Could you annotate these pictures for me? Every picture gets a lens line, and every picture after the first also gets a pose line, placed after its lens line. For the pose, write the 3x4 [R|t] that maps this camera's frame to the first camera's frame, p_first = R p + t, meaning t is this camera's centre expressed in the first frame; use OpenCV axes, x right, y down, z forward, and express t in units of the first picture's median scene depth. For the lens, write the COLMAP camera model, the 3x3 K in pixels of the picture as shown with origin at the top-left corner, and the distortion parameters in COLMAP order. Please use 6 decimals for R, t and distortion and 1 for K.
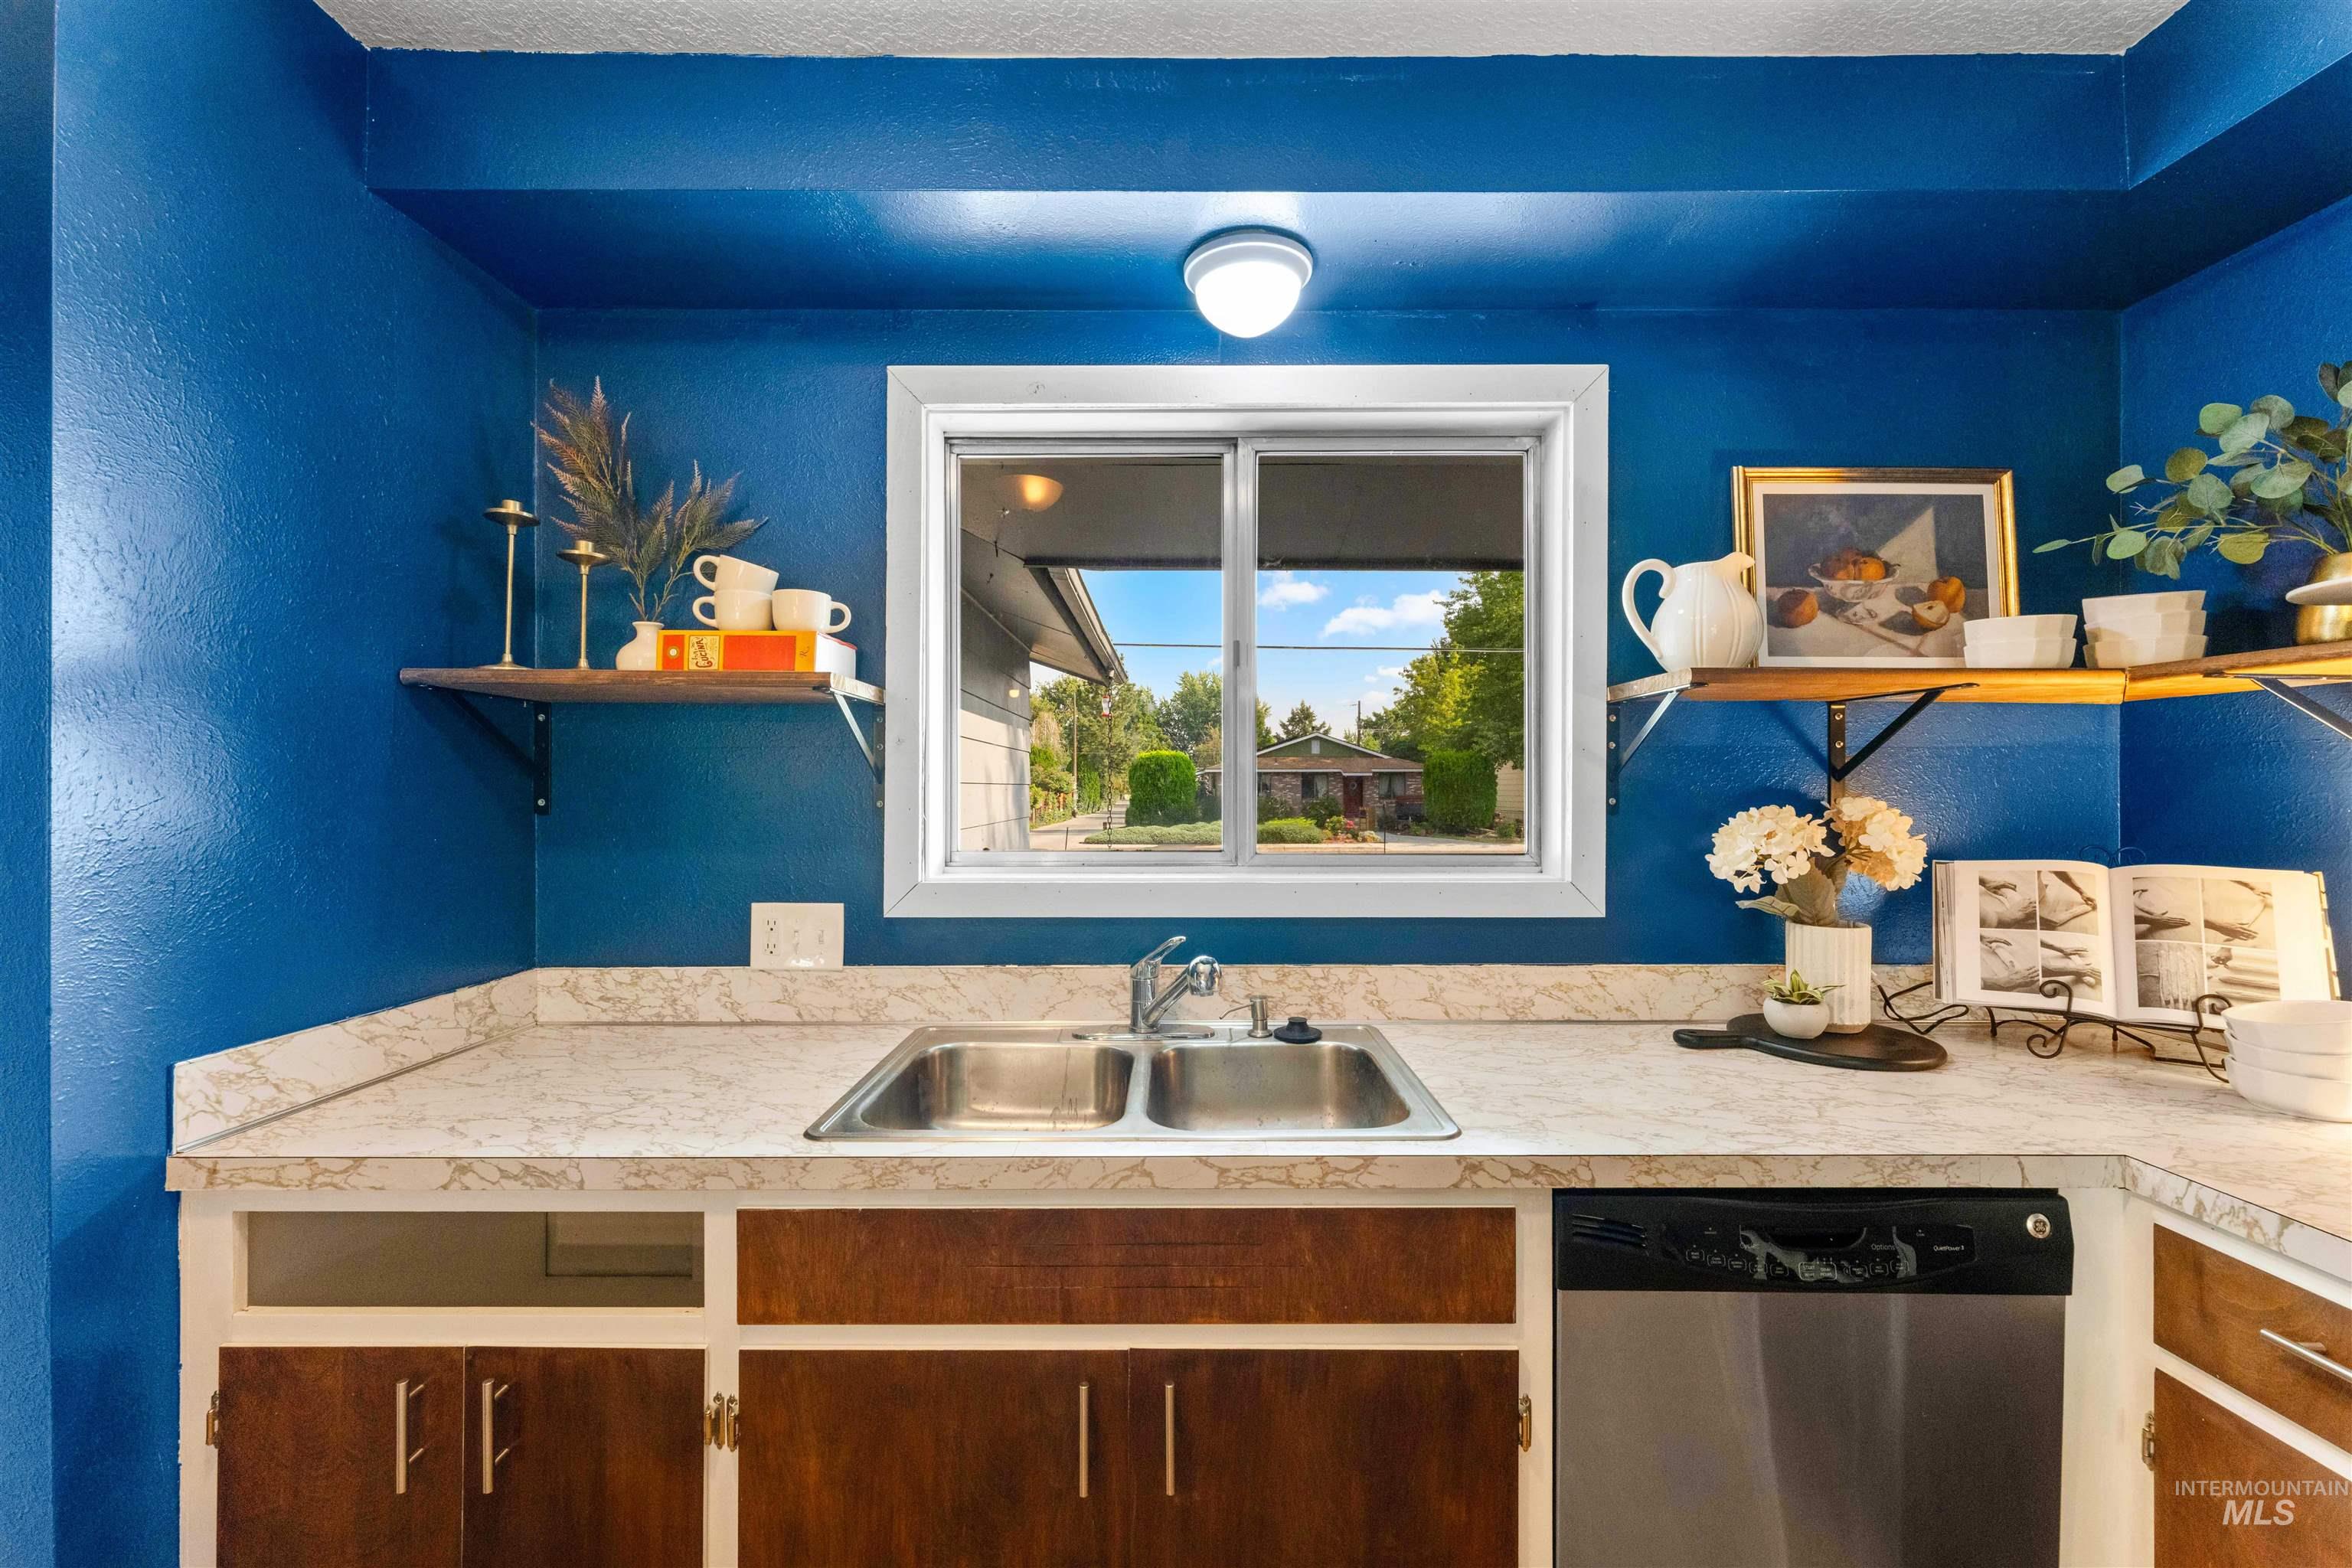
lens RADIAL K [[945.2, 0, 1180.0], [0, 945.2, 781.4], [0, 0, 1]] dist [0.001450, 0.000146]
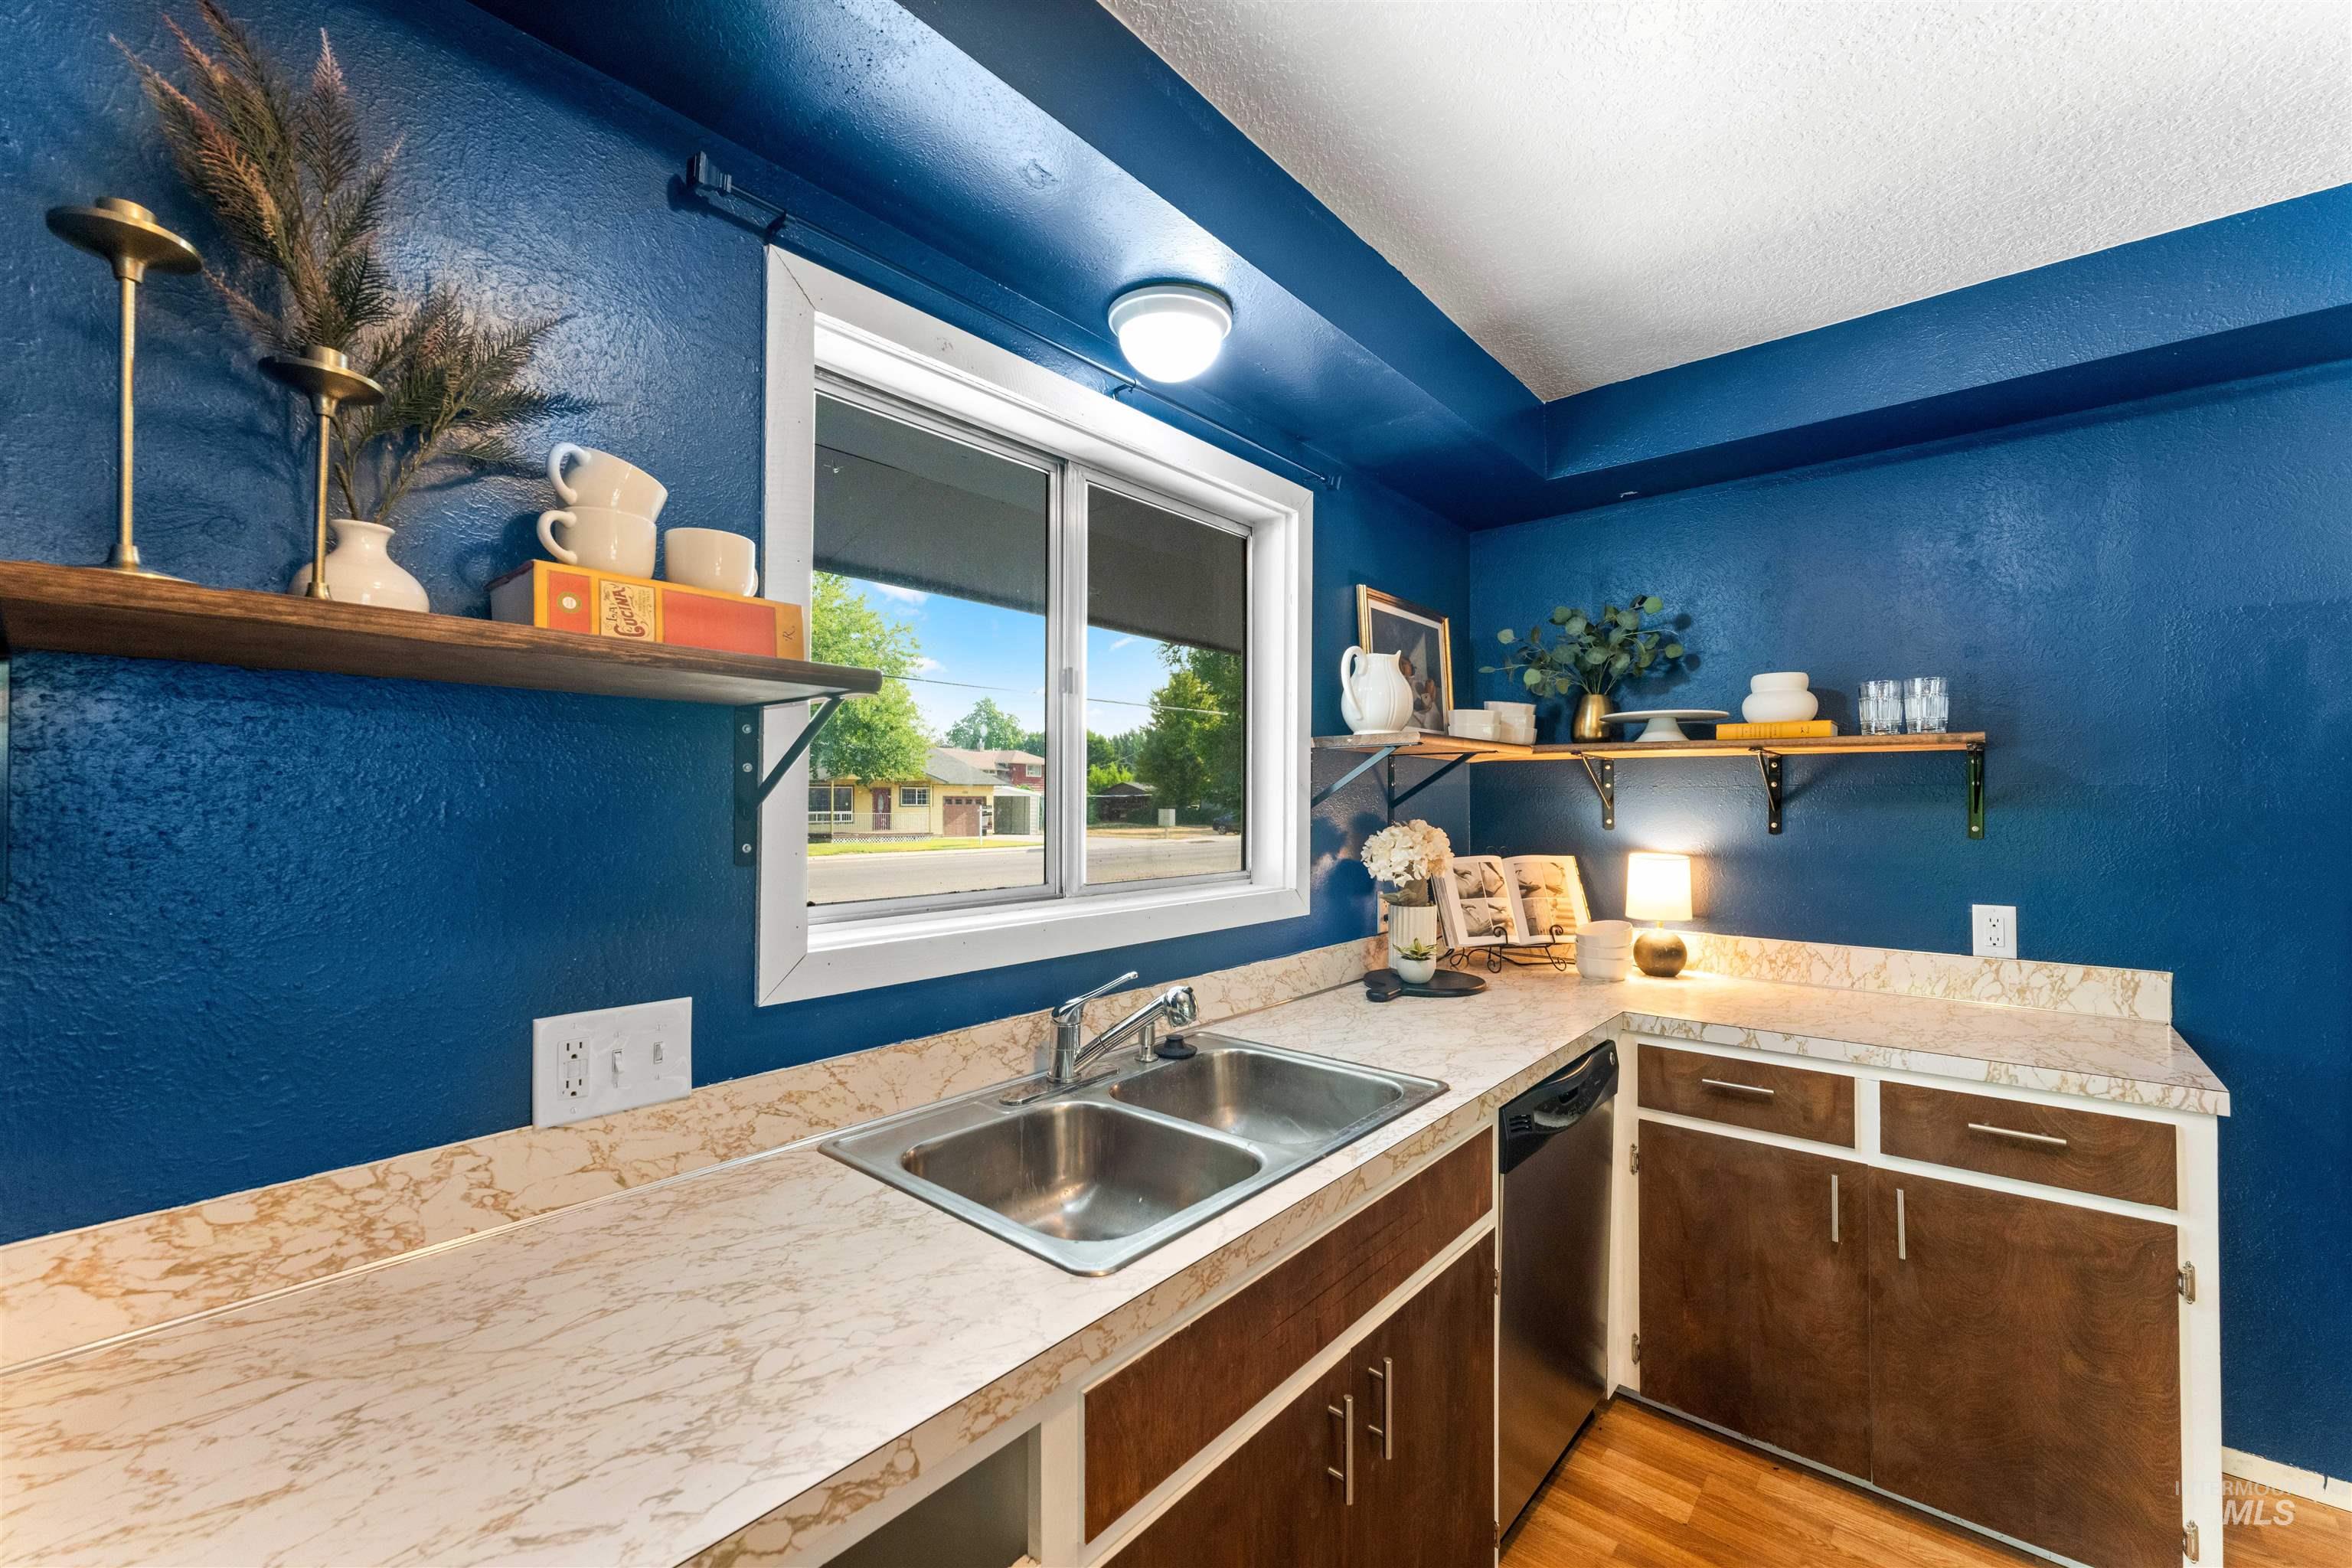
lens RADIAL K [[945.2, 0, 1182.5], [0, 945.2, 791.4], [0, 0, 1]] dist [0.001450, 0.000146]
pose [[0.647108, 0.008582, 0.762350, -0.708338], [-0.007174, 0.999961, -0.005168, -0.018930], [-0.762364, -0.002125, 0.647145, 0.319687]]
